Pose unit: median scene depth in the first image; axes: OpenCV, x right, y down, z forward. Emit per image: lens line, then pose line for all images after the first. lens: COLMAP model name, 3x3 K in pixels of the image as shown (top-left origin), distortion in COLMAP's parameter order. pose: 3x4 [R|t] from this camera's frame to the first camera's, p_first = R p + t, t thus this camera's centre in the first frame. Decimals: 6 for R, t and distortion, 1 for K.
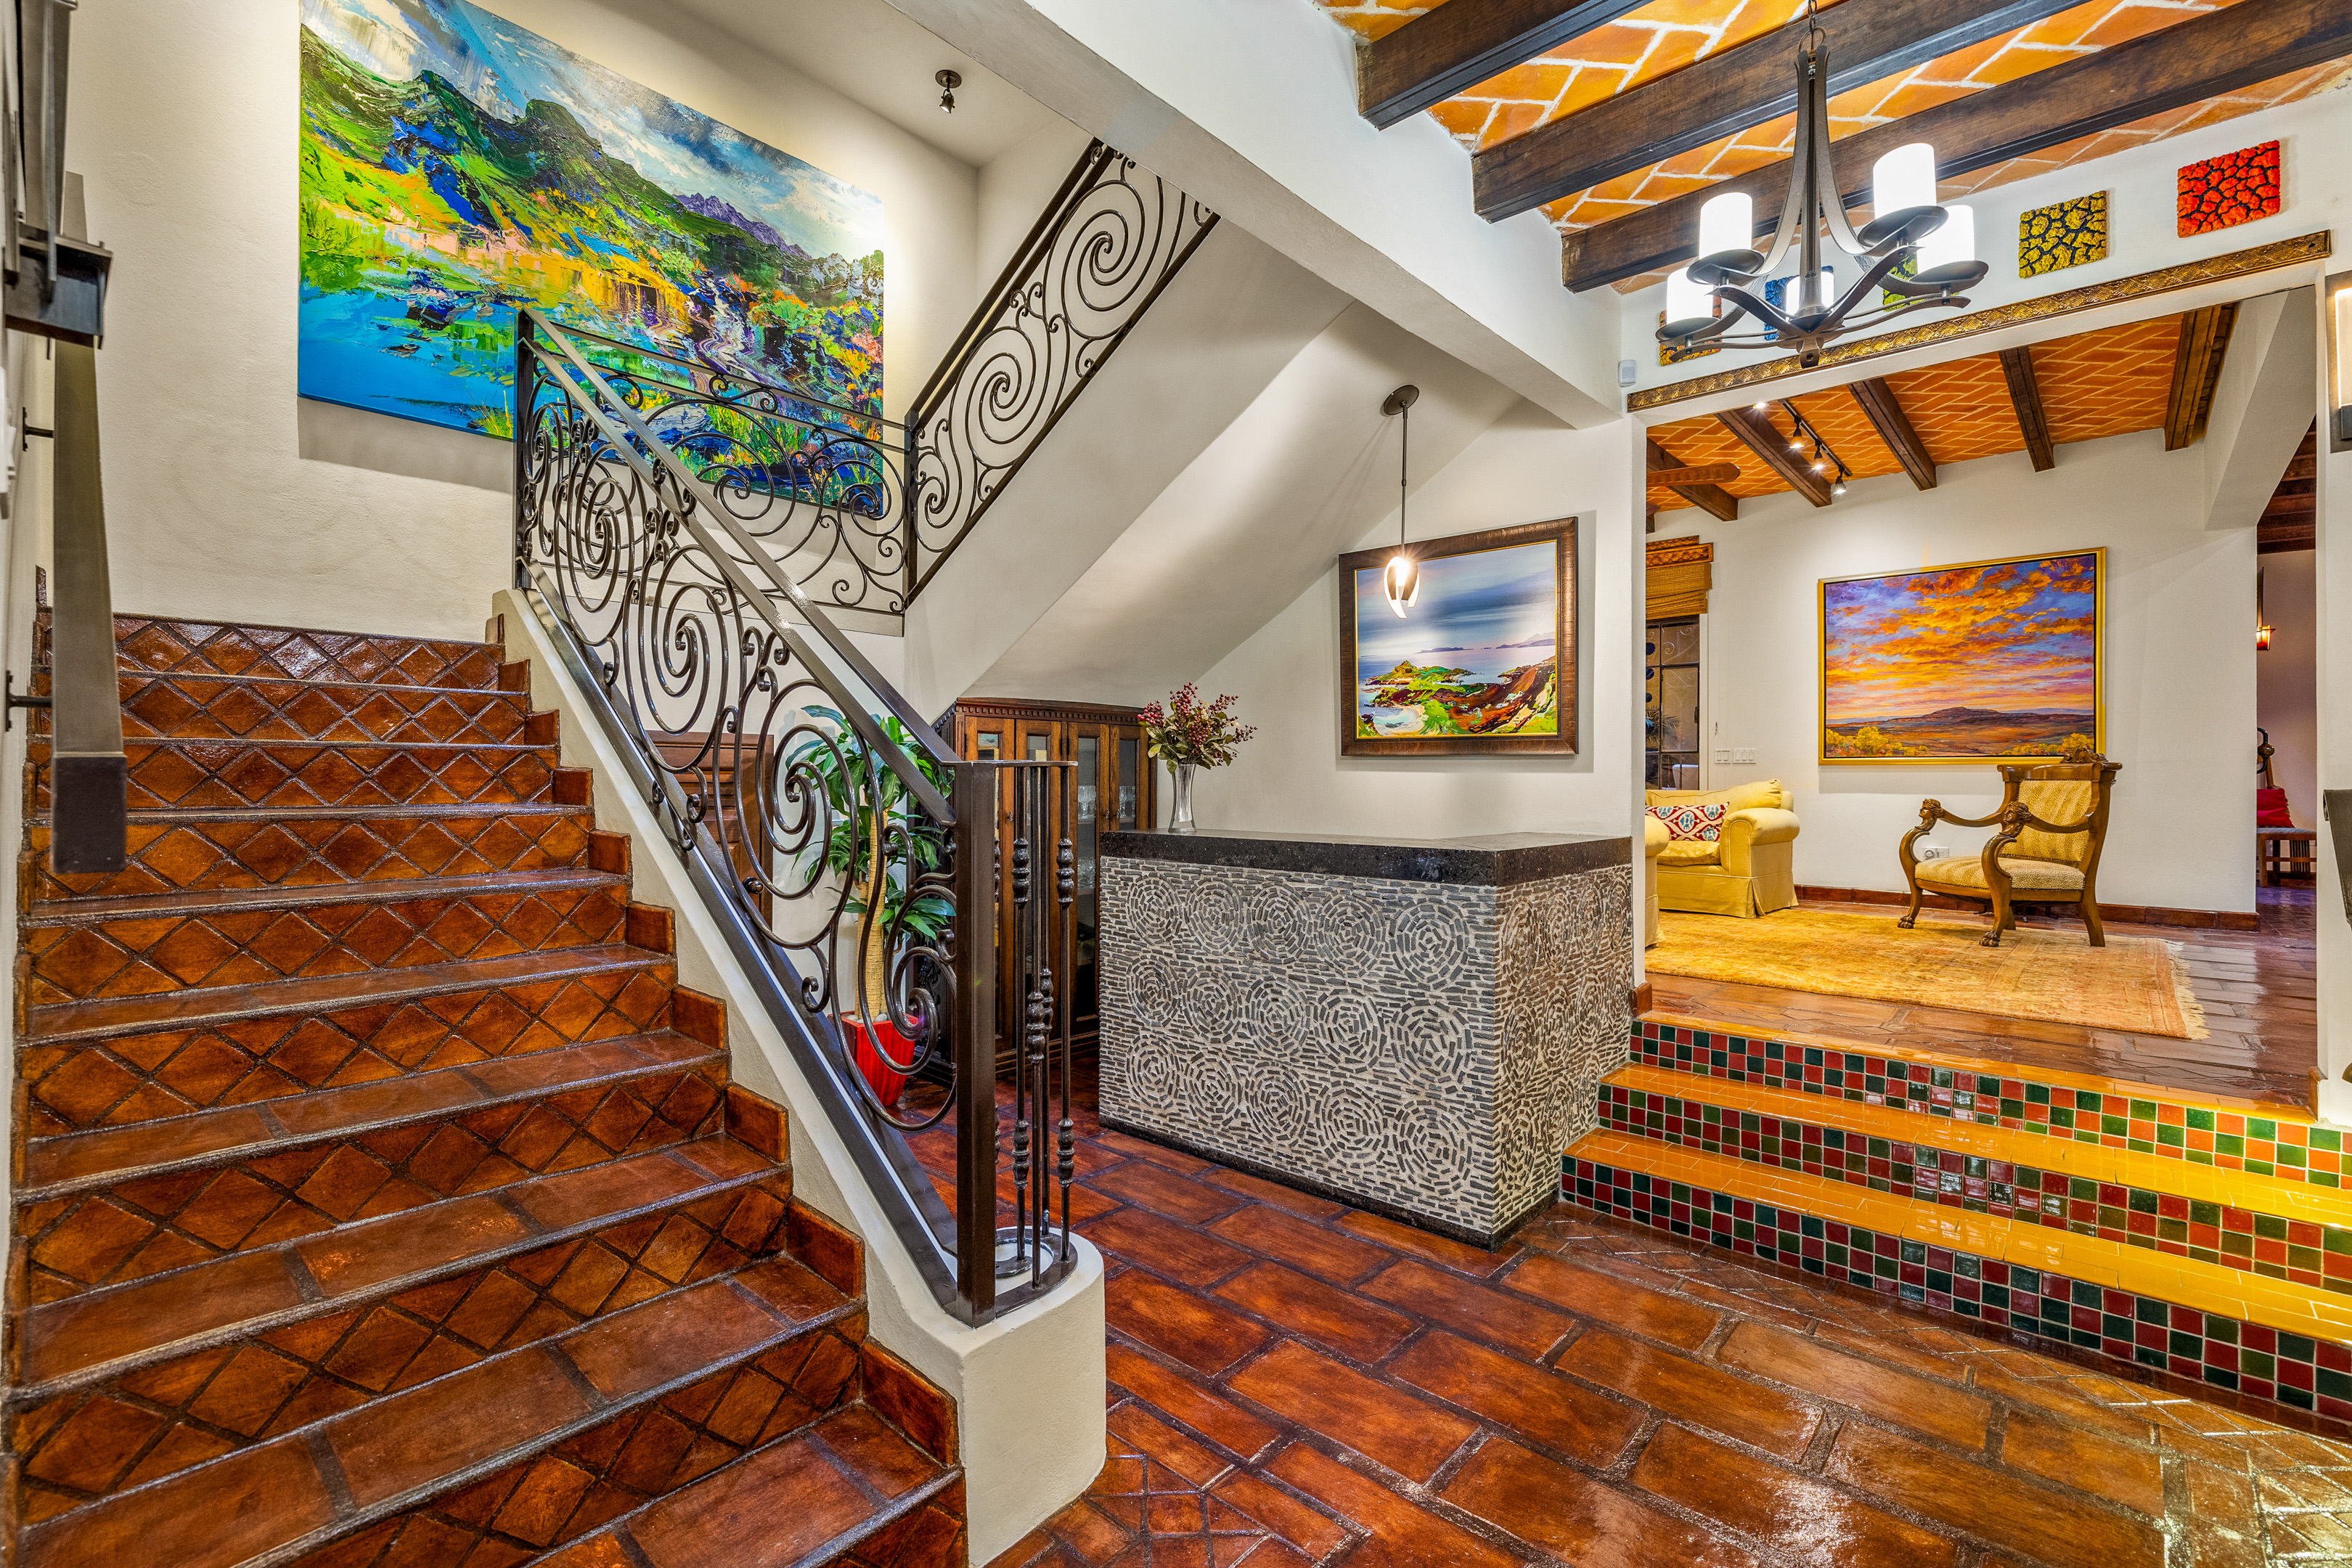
lens RADIAL K [[1027.0, 0, 1172.7], [0, 1027.0, 778.8], [0, 0, 1]] dist [-0.001434, -0.000762]
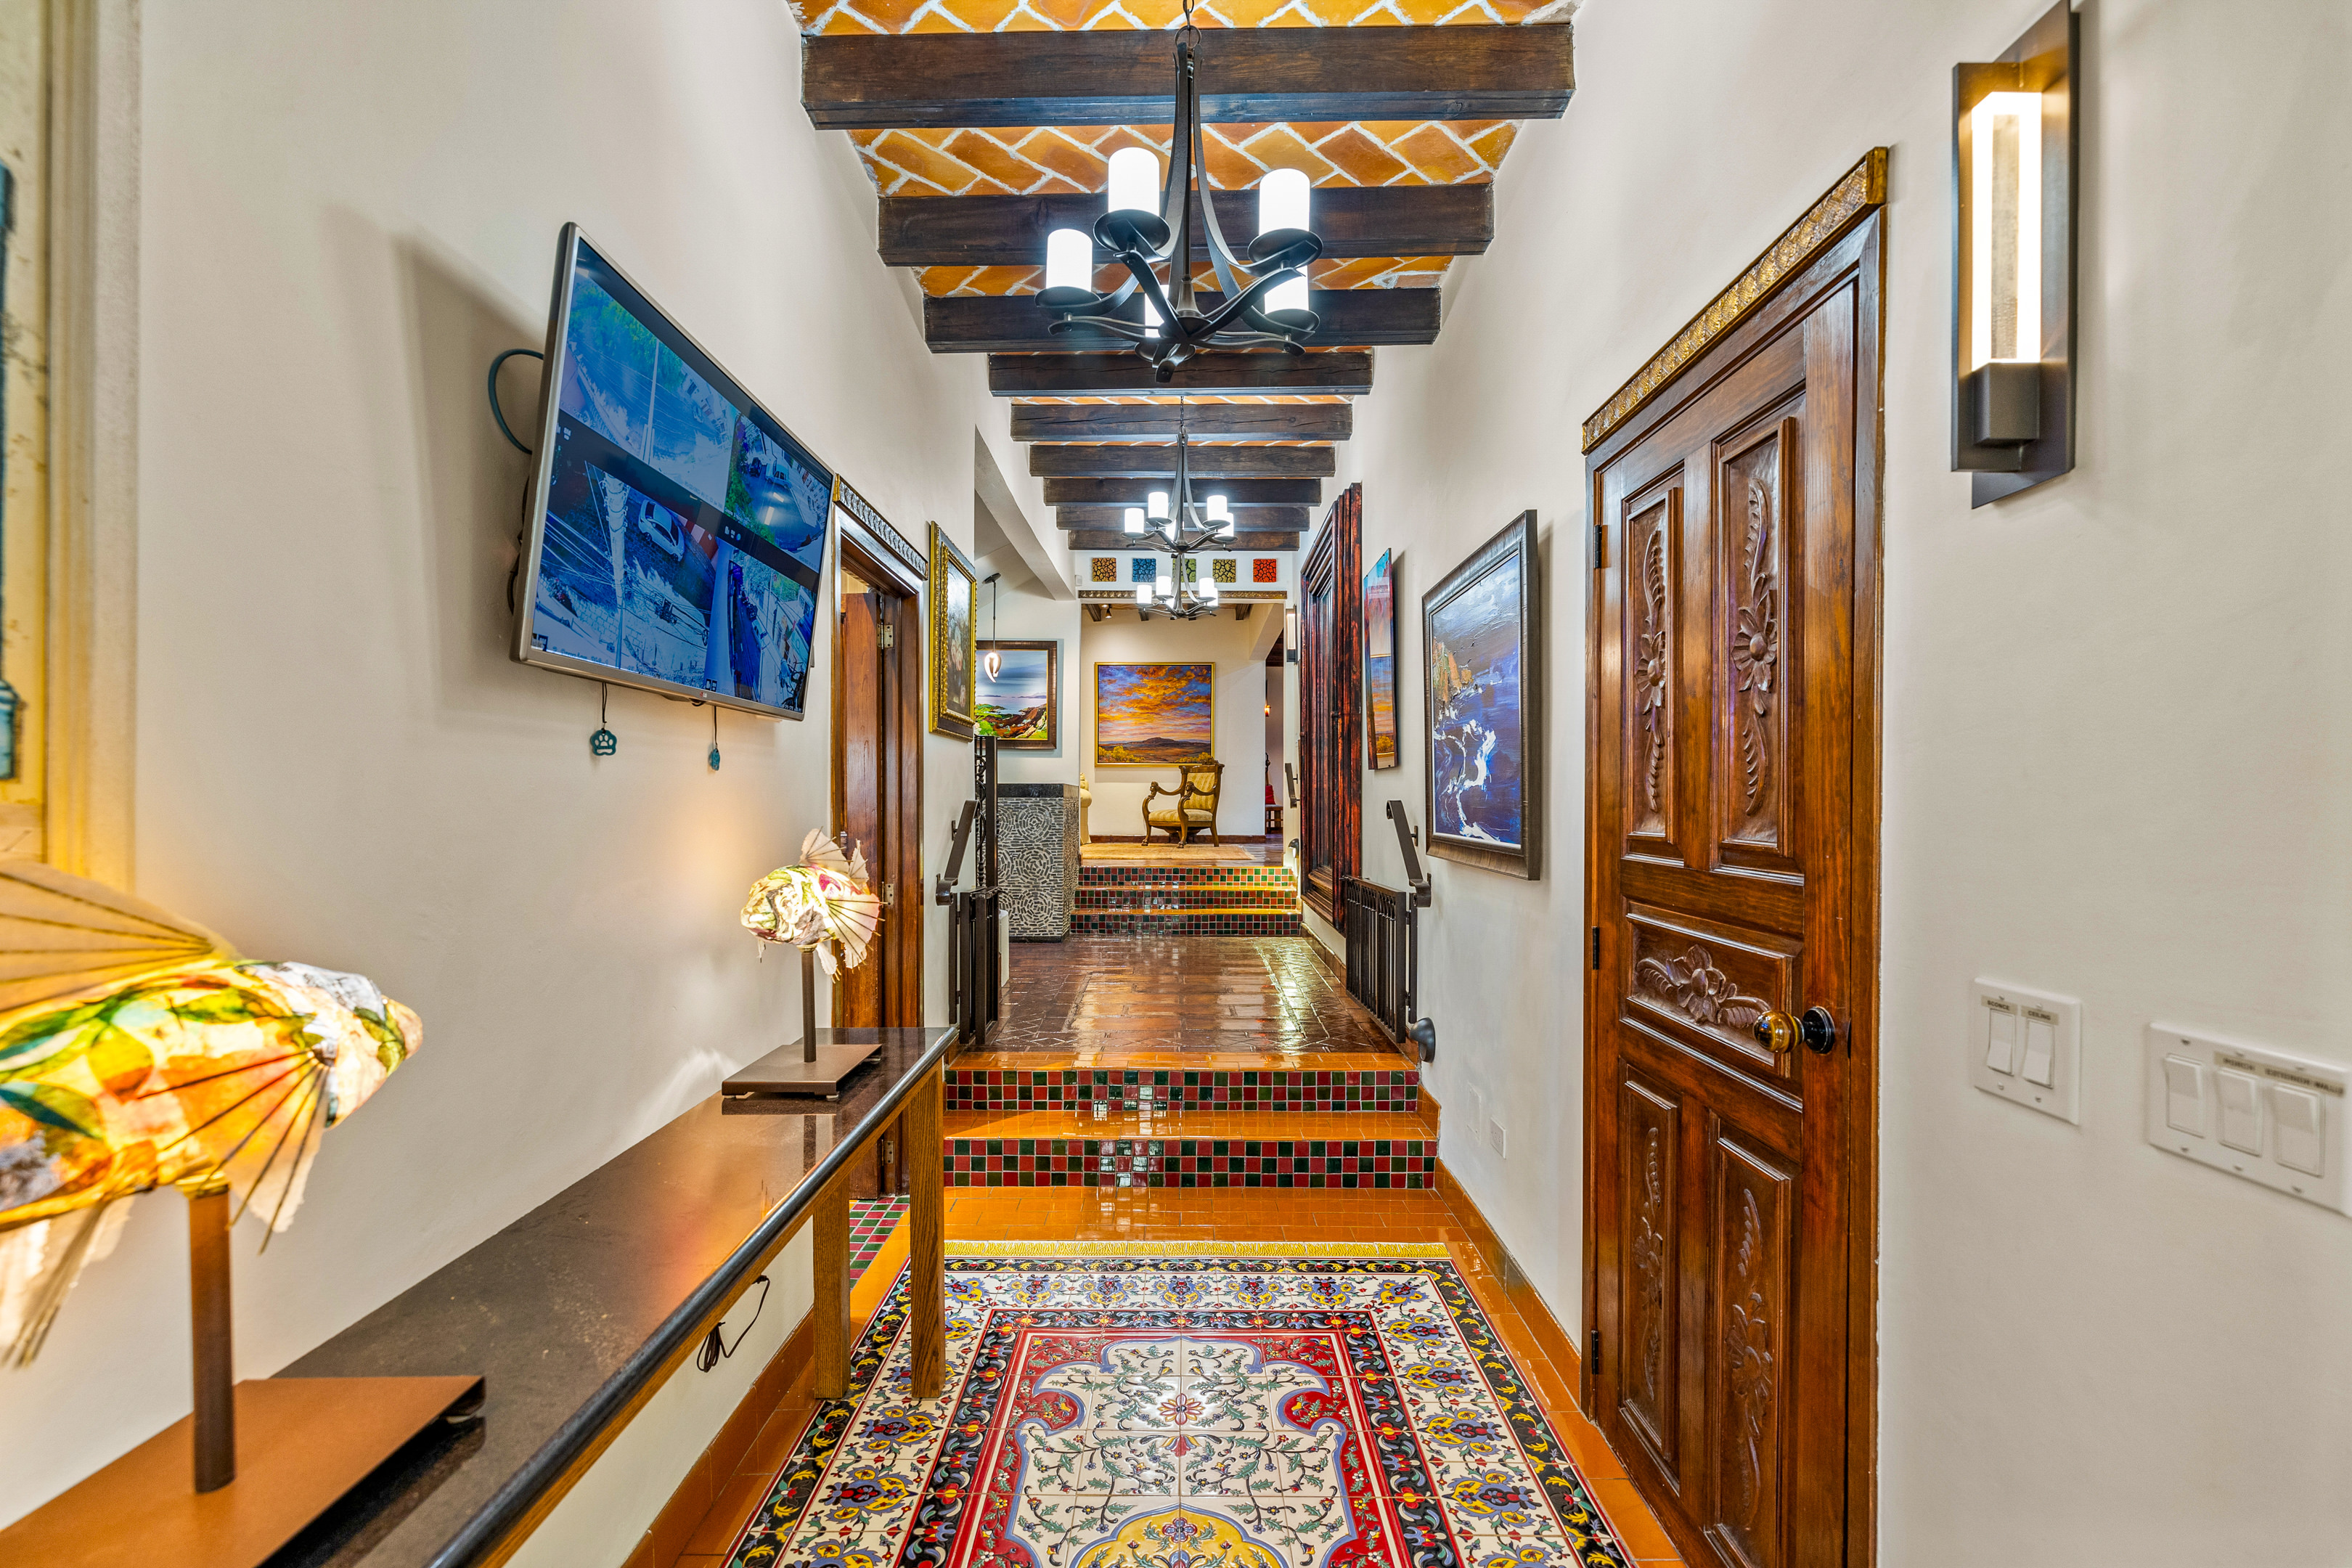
lens RADIAL K [[1027.0, 0, 1170.2], [0, 1027.0, 794.1], [0, 0, 1]] dist [-0.001434, -0.000762]
pose [[0.744895, 0.003726, 0.667171, -0.508700], [-0.000090, 0.999985, -0.005484, 0.048303], [-0.667182, 0.004025, 0.744884, -0.456318]]
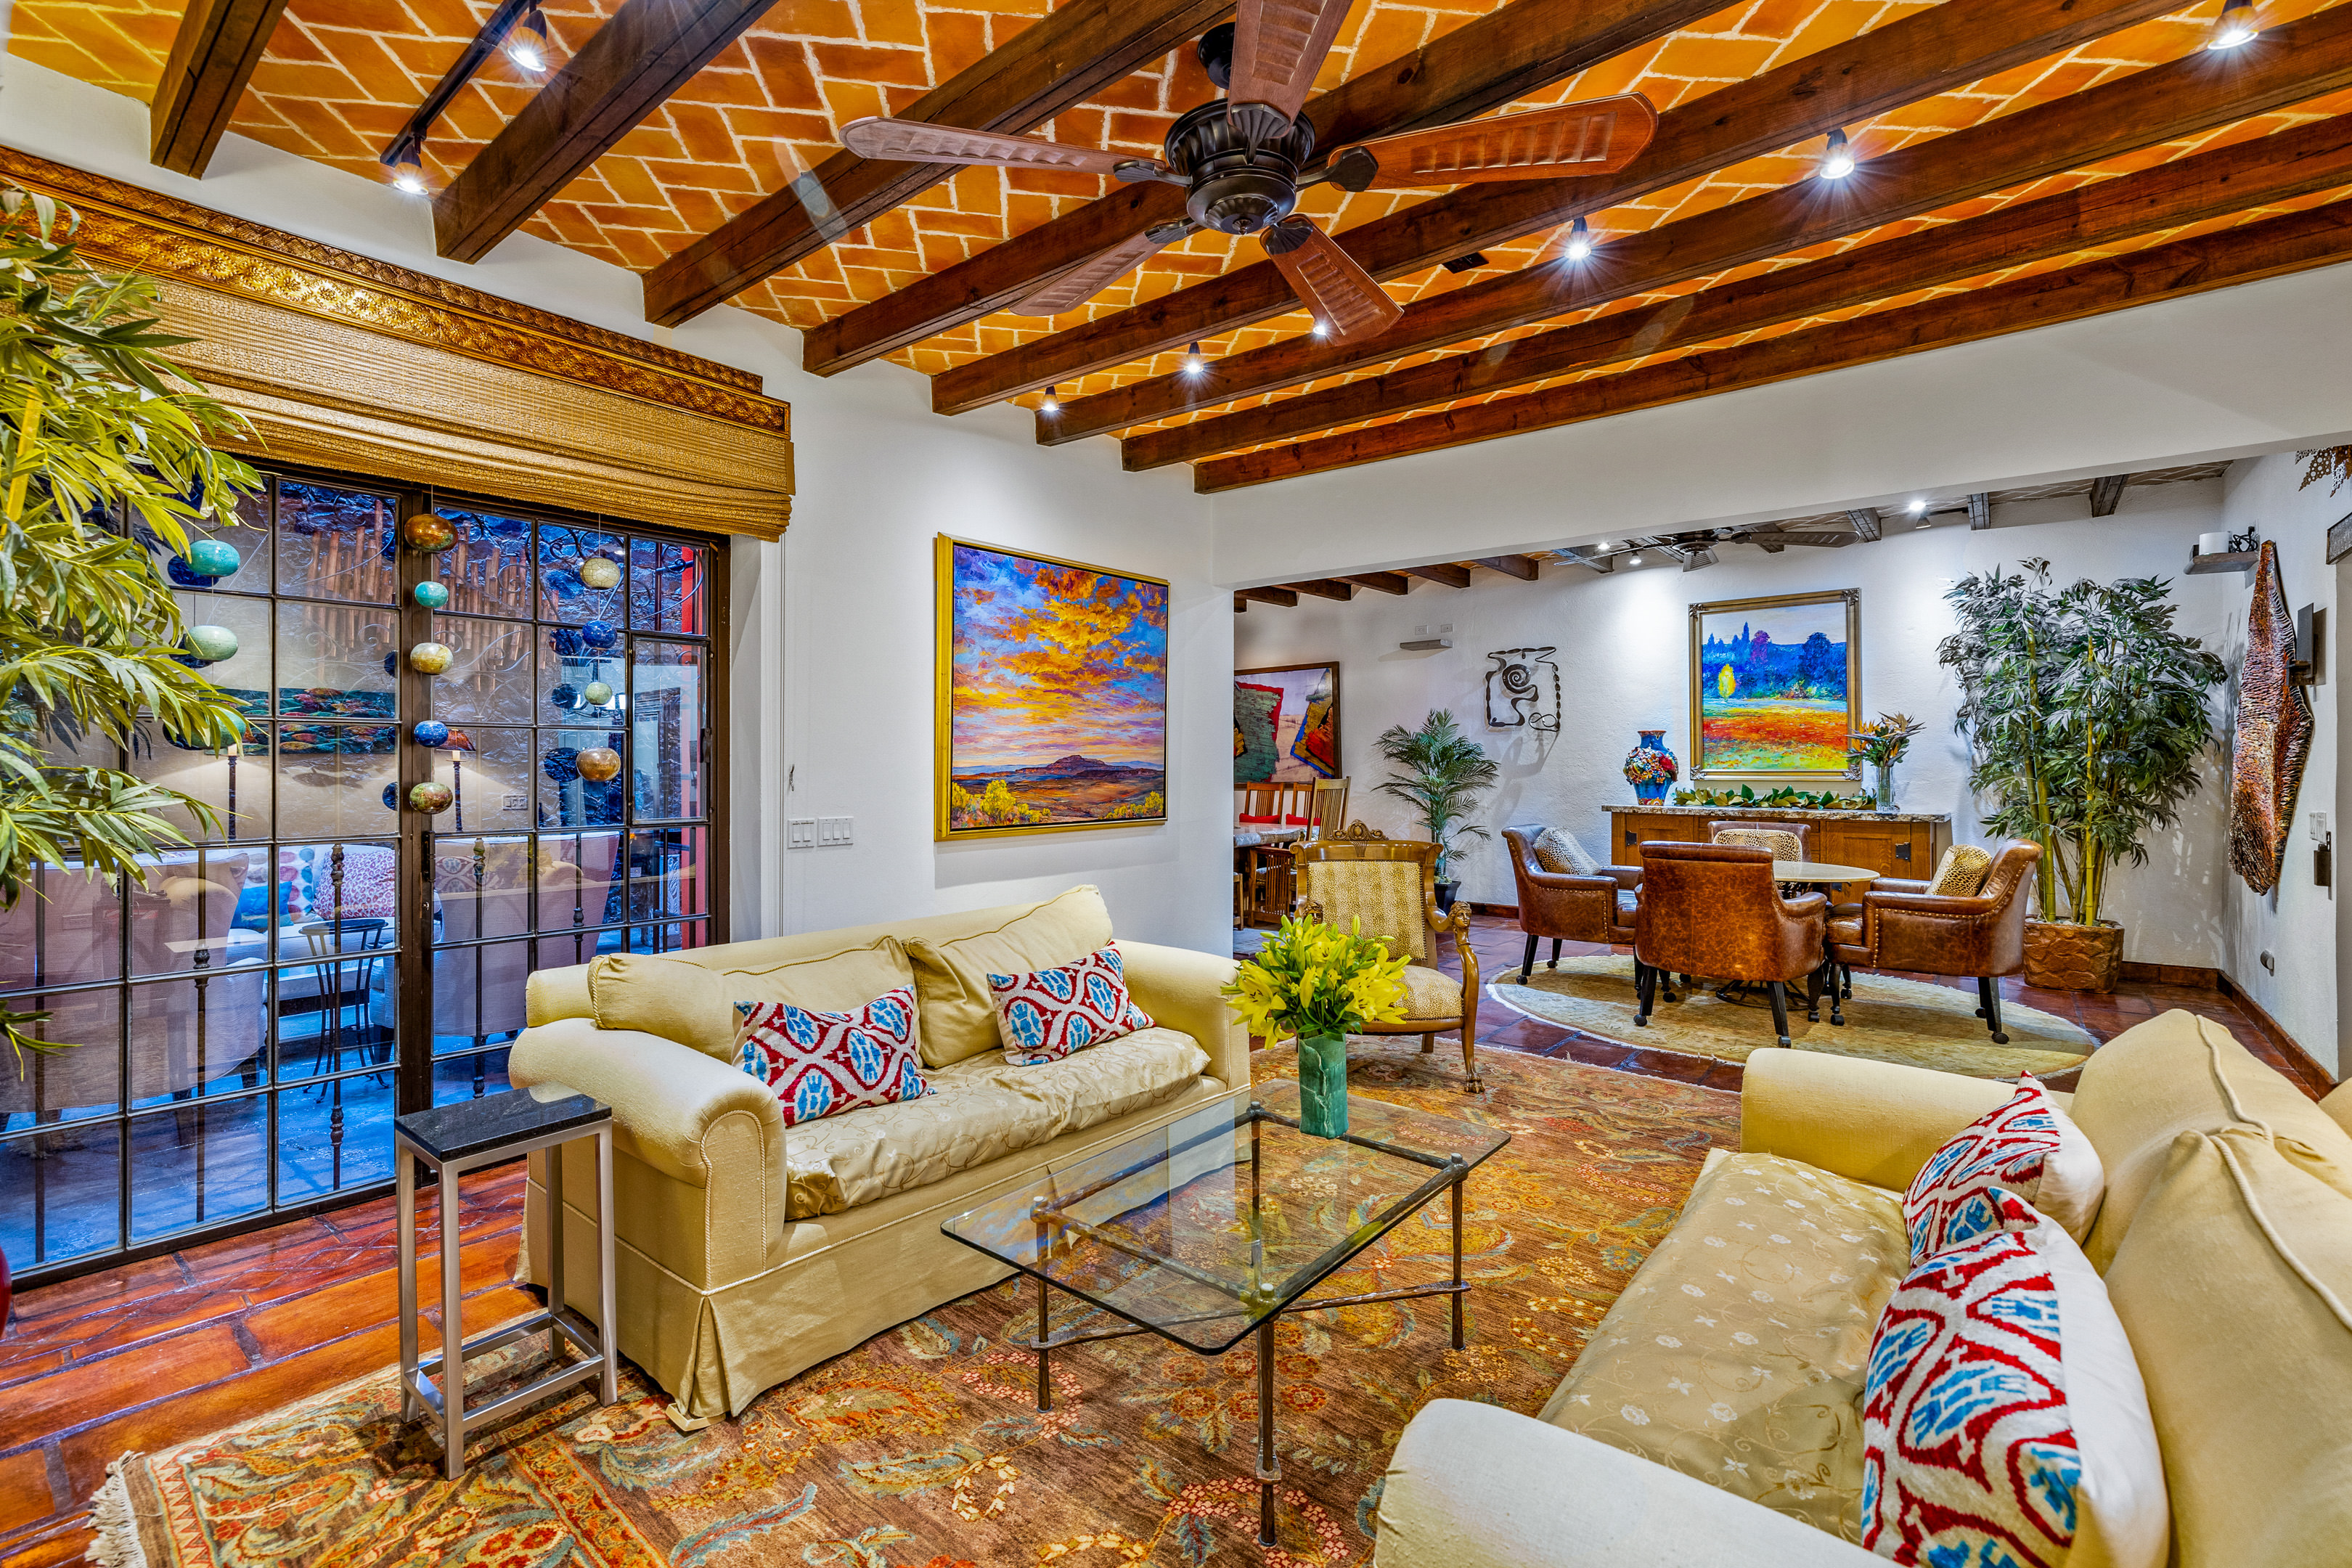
lens RADIAL K [[1027.0, 0, 1173.7], [0, 1027.0, 778.8], [0, 0, 1]] dist [-0.001434, -0.000762]
pose [[-0.051357, -0.016519, 0.998544, 0.024531], [0.002940, 0.999856, 0.016692, -0.066119], [-0.998676, 0.003793, -0.051301, 0.981739]]
